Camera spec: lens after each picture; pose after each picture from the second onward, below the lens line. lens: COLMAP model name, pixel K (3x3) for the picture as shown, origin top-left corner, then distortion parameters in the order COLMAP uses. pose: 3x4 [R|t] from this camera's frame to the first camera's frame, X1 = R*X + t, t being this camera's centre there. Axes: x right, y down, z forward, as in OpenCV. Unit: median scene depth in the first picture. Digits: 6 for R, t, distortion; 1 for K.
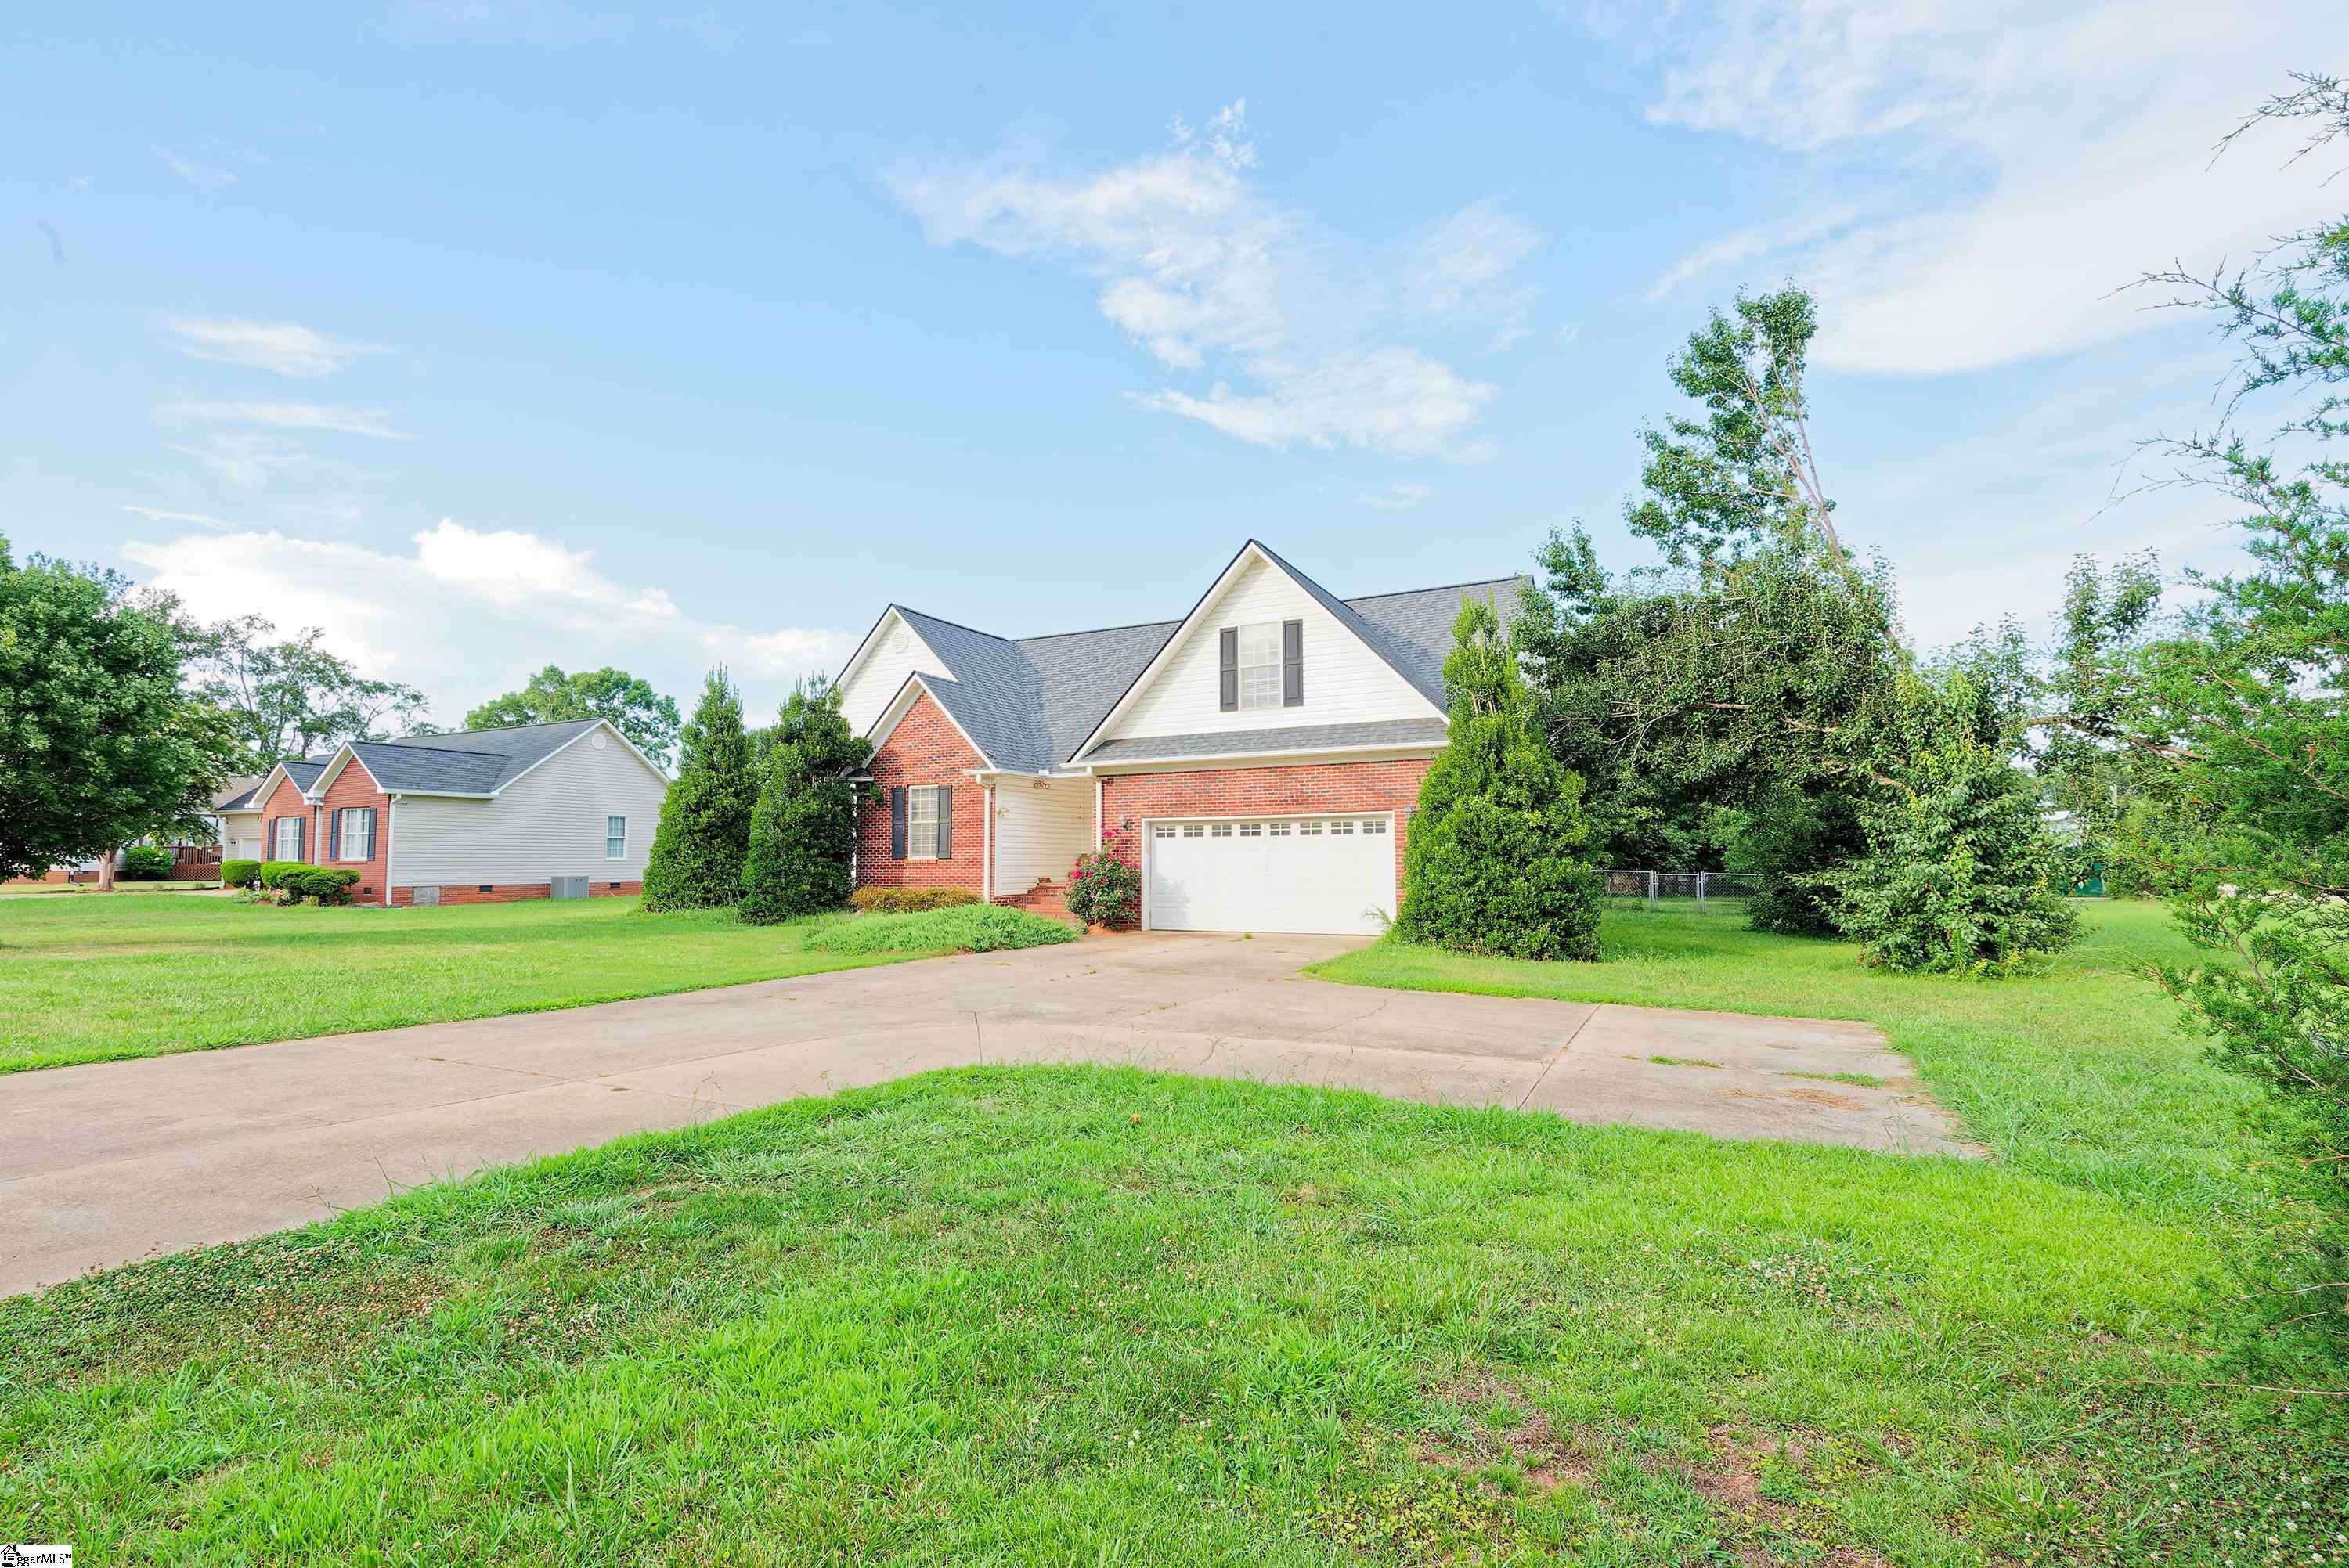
lens RADIAL K [[1069.3, 0, 1170.4], [0, 1069.3, 786.6], [0, 0, 1]] dist [0.001277, -0.007357]
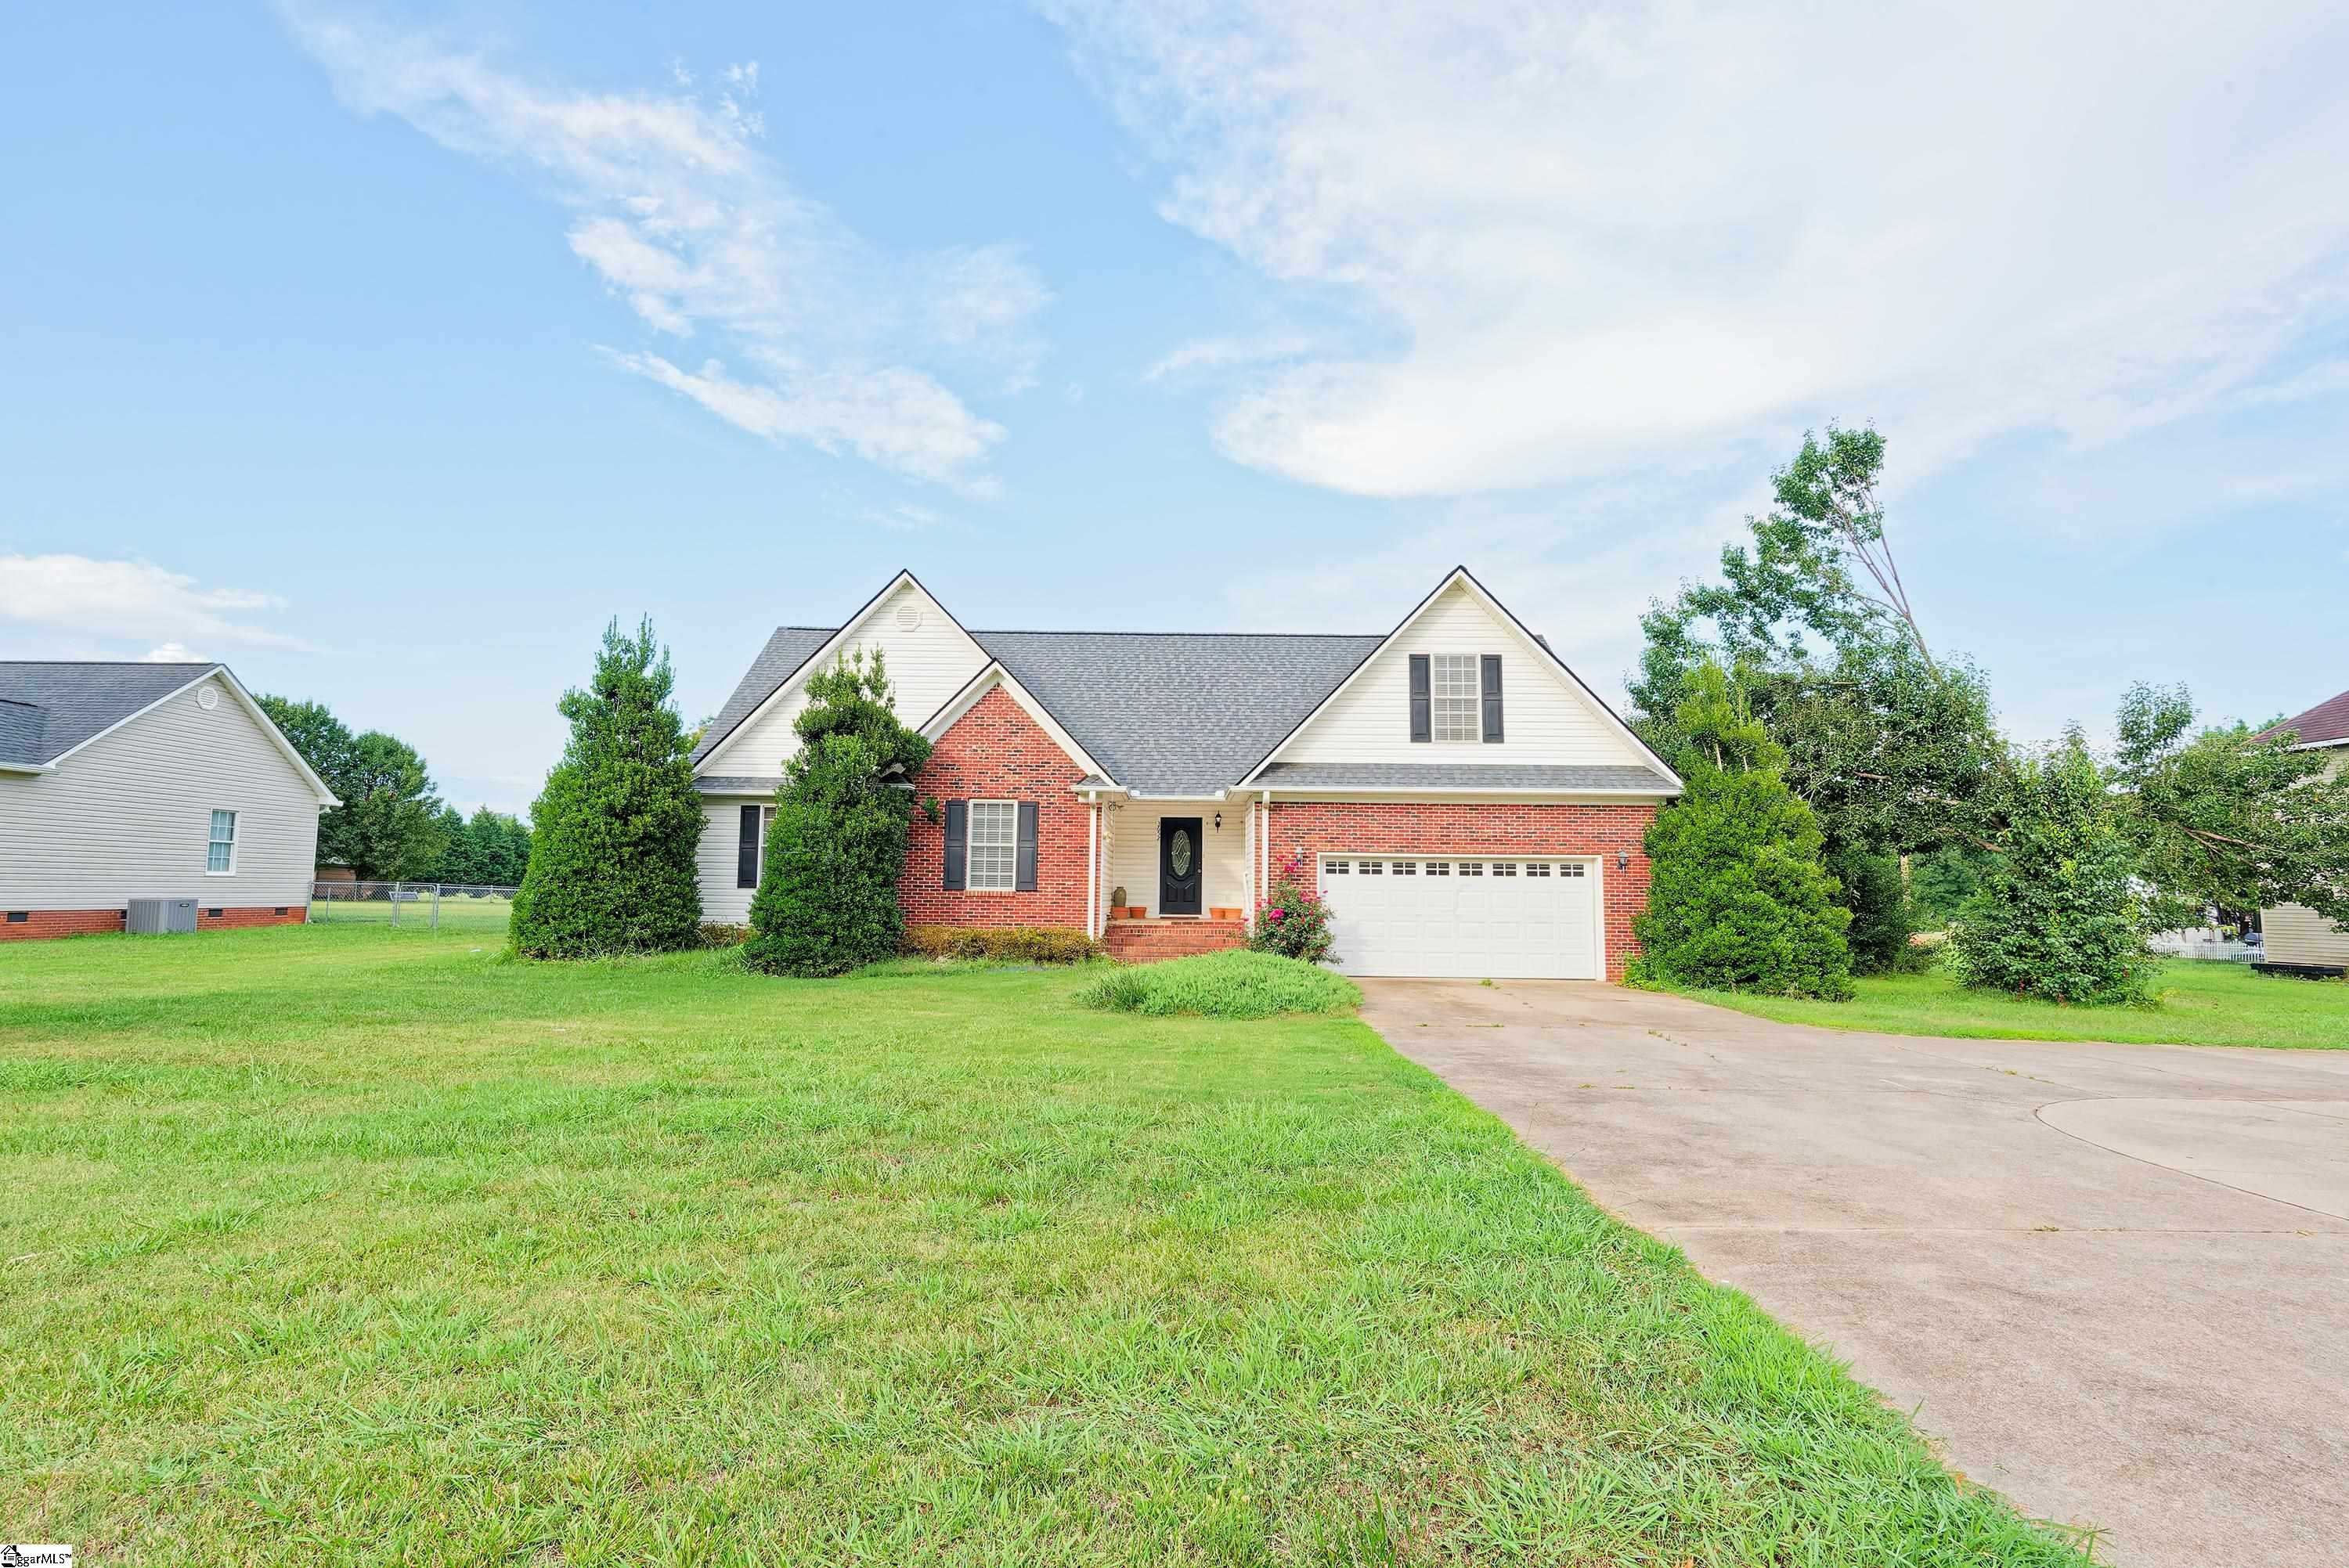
lens RADIAL K [[1085.5, 0, 1175.0], [0, 1085.5, 805.3], [0, 0, 1]] dist [-0.000163, -0.008945]
pose [[0.893531, 0.054796, 0.445645, -0.548276], [-0.050899, 0.998489, -0.020719, 0.015221], [-0.446107, -0.004170, 0.894970, 0.237051]]
